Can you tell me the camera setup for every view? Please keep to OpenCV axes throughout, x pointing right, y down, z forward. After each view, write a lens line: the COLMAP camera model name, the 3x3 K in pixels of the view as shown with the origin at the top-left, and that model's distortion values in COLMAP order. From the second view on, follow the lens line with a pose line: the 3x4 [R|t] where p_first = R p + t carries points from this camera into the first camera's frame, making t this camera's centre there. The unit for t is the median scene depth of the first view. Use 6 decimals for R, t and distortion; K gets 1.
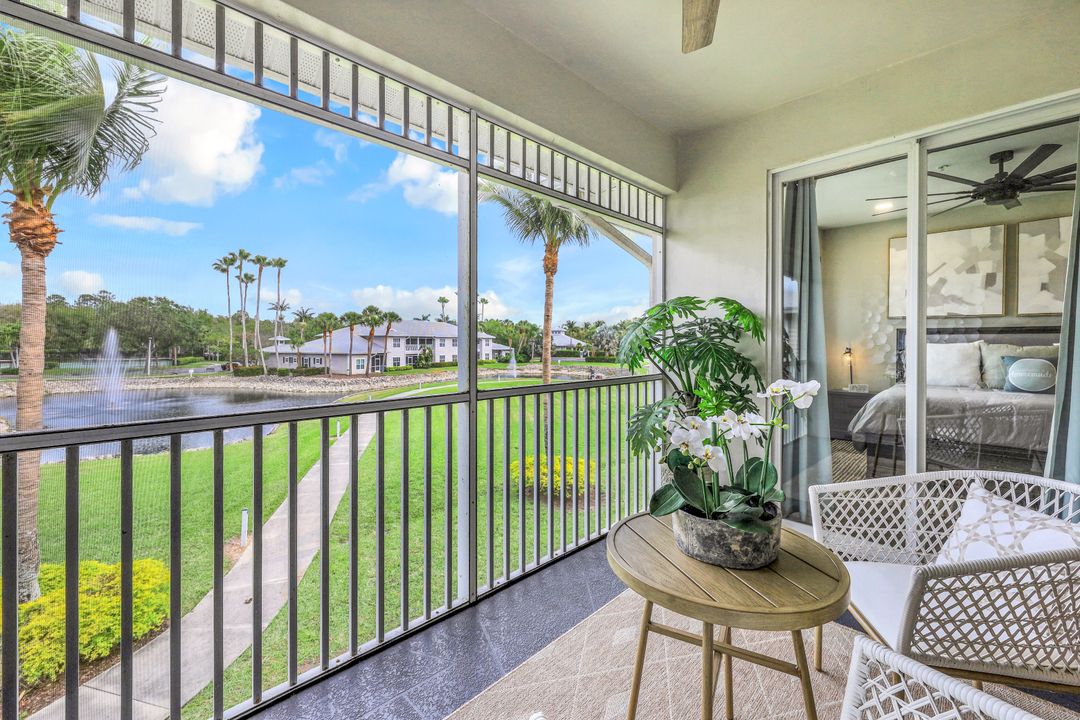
lens RADIAL K [[442.4, 0, 537.3], [0, 442.4, 345.6], [0, 0, 1]] dist [0.004350, 0.000219]
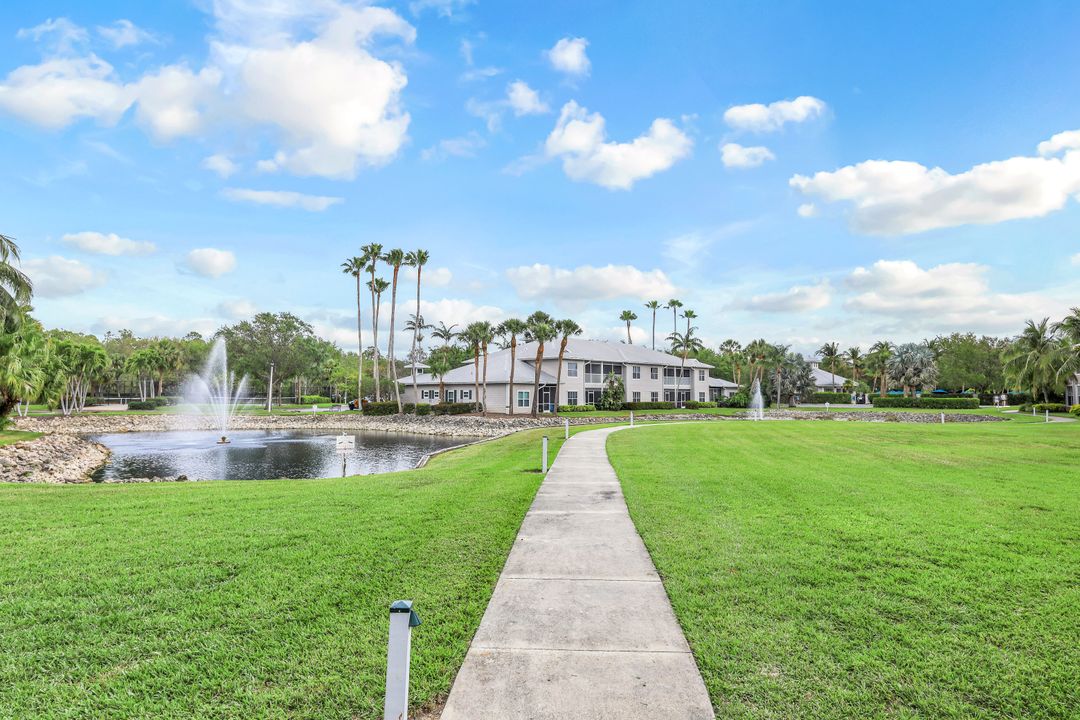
lens RADIAL K [[628.4, 0, 540.0], [0, 628.4, 360.0], [0, 0, 1]] dist [0.002453, 0.001466]
pose [[0.946965, -0.021273, -0.320632, -0.068736], [0.003031, 0.998353, -0.057286, 0.037653], [0.321323, 0.053276, 0.945470, 0.101163]]
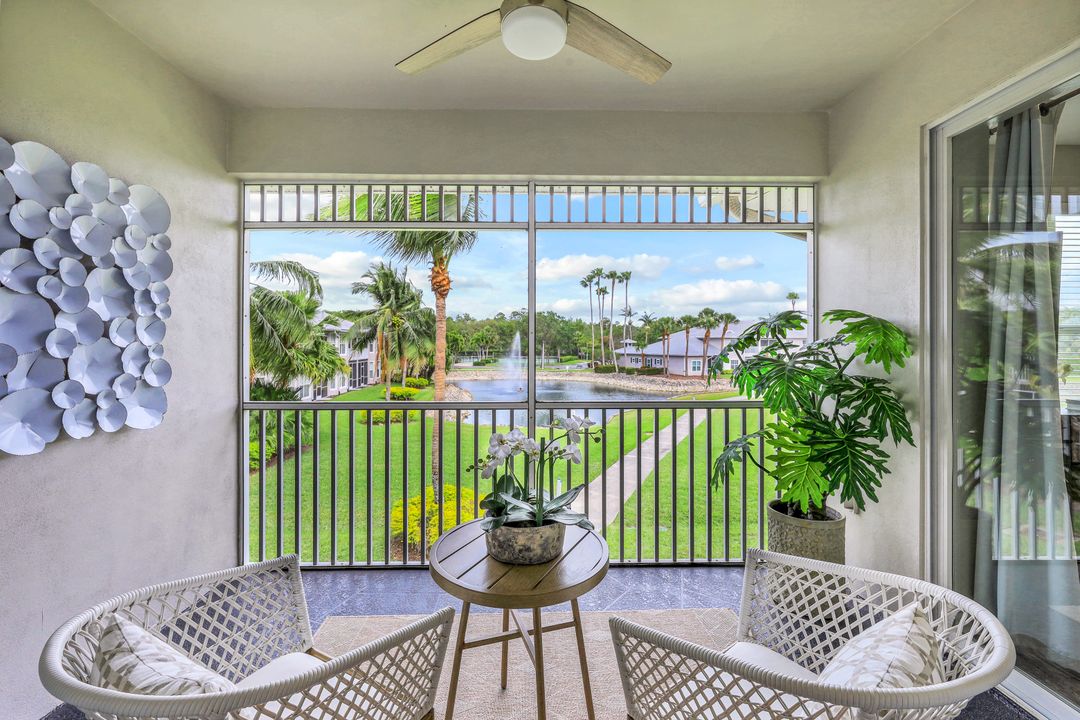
lens RADIAL K [[442.4, 0, 537.3], [0, 442.4, 345.6], [0, 0, 1]] dist [0.004350, 0.000219]
pose [[0.734573, -0.001040, -0.678528, 0.022719], [-0.001097, 0.999996, -0.002721, -0.001750], [0.678528, 0.002744, 0.734569, 0.002449]]
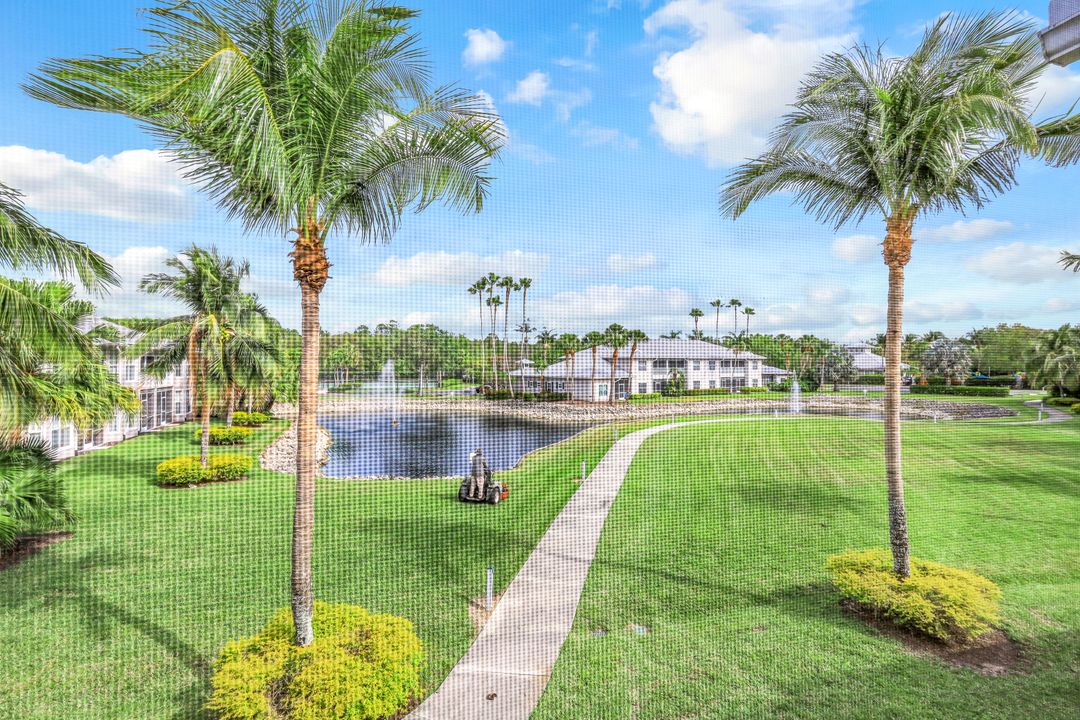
lens RADIAL K [[522.0, 0, 540.0], [0, 522.0, 360.0], [0, 0, 1]] dist [-0.000335, 0.000207]
pose [[0.878617, -0.007835, -0.477464, -0.010968], [0.000755, 0.999887, -0.015017, -0.002809], [0.477527, 0.012834, 0.878523, 0.019340]]
